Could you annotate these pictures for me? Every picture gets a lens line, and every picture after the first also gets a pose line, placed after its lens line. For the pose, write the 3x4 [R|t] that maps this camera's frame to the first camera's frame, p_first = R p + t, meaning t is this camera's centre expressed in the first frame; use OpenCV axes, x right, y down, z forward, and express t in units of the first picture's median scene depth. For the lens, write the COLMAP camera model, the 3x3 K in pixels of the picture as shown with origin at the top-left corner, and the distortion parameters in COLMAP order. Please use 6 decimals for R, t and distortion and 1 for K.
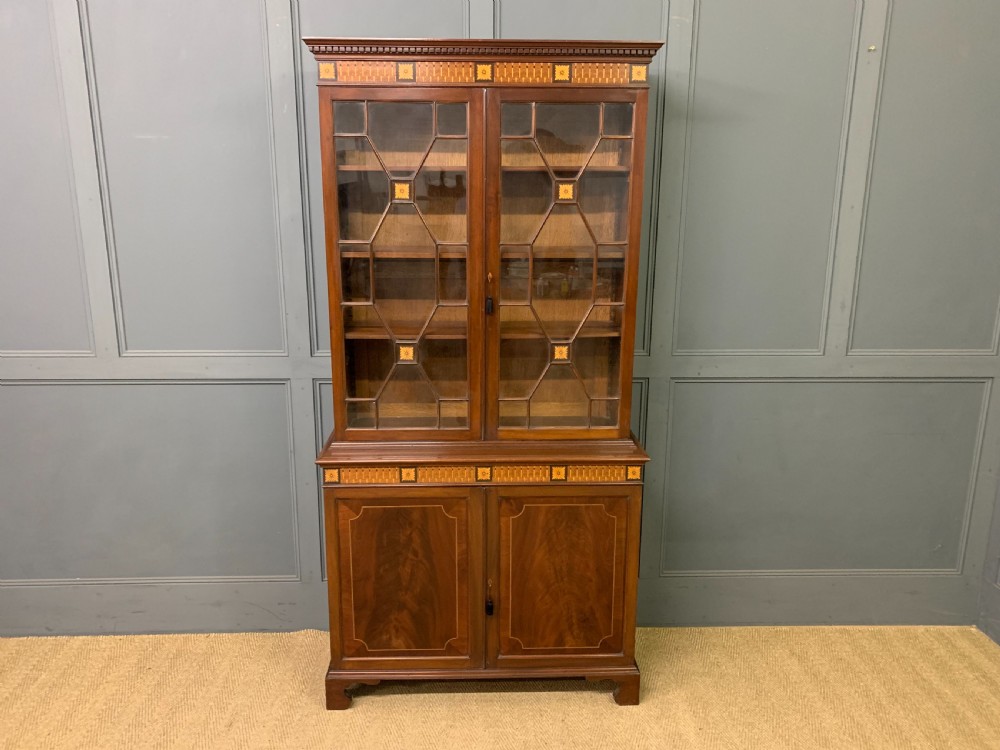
lens RADIAL K [[734.6, 0, 485.7], [0, 734.6, 356.4], [0, 0, 1]] dist [0.037468, -0.045645]
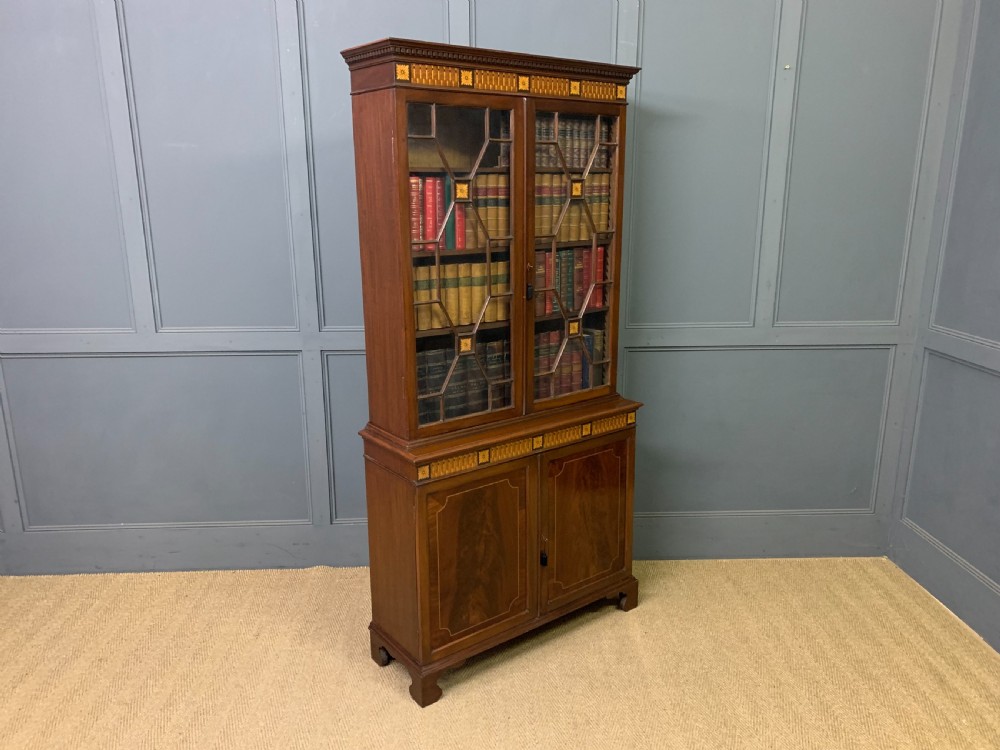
lens RADIAL K [[771.7, 0, 496.2], [0, 771.7, 375.8], [0, 0, 1]] dist [0.033195, -0.007970]
pose [[0.814989, -0.148267, 0.560187, -0.691119], [0.135372, 0.988678, 0.064731, -0.025784], [-0.563442, 0.023078, 0.825833, 0.057331]]
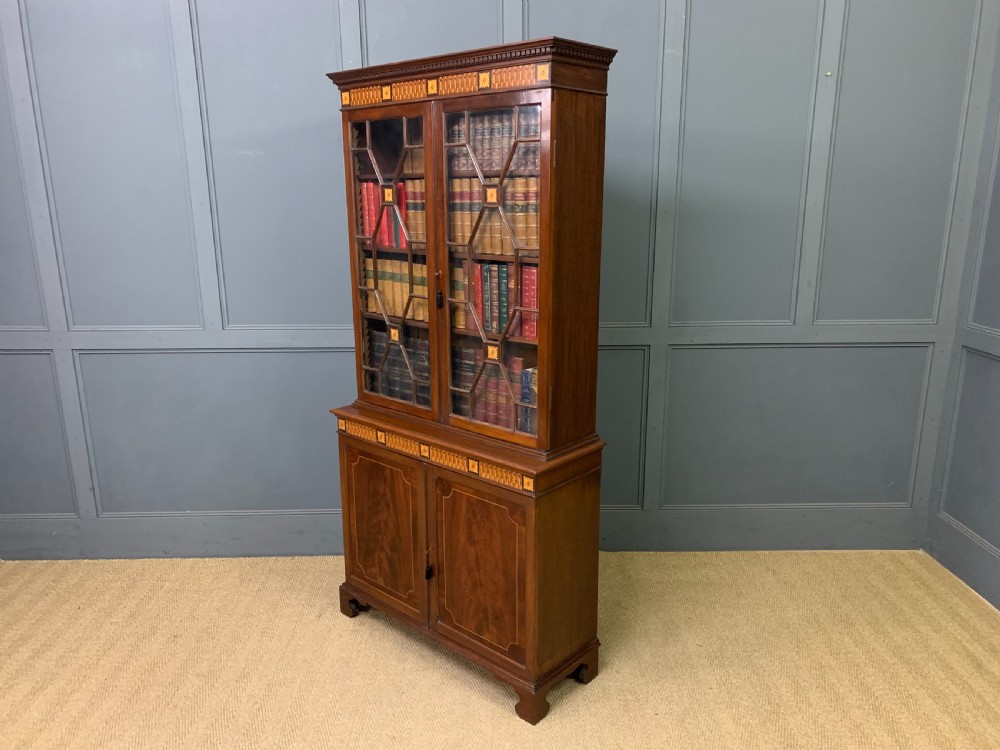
lens RADIAL K [[770.0, 0, 500.0], [0, 770.0, 375.0], [0, 0, 1]] dist [0.031657, -0.006147]
pose [[0.721167, 0.155307, -0.675128, 0.834545], [-0.142179, 0.986982, 0.075172, -0.055811], [0.678014, 0.041778, 0.733861, 0.216115]]
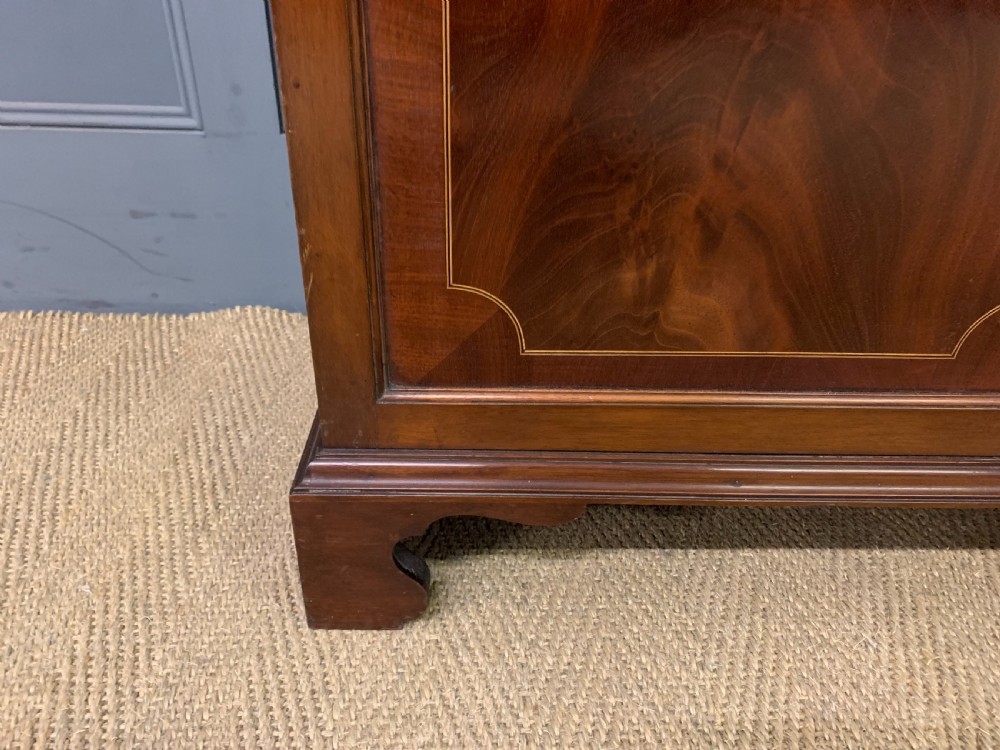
lens RADIAL K [[782.7, 0, 506.0], [0, 782.7, 372.1], [0, 0, 1]] dist [0.013946, -0.001467]
pose [[0.999669, 0.021644, 0.013886, -0.173236], [-0.024990, 0.945017, 0.326064, 0.355963], [-0.006065, -0.326303, 0.945246, 0.855194]]
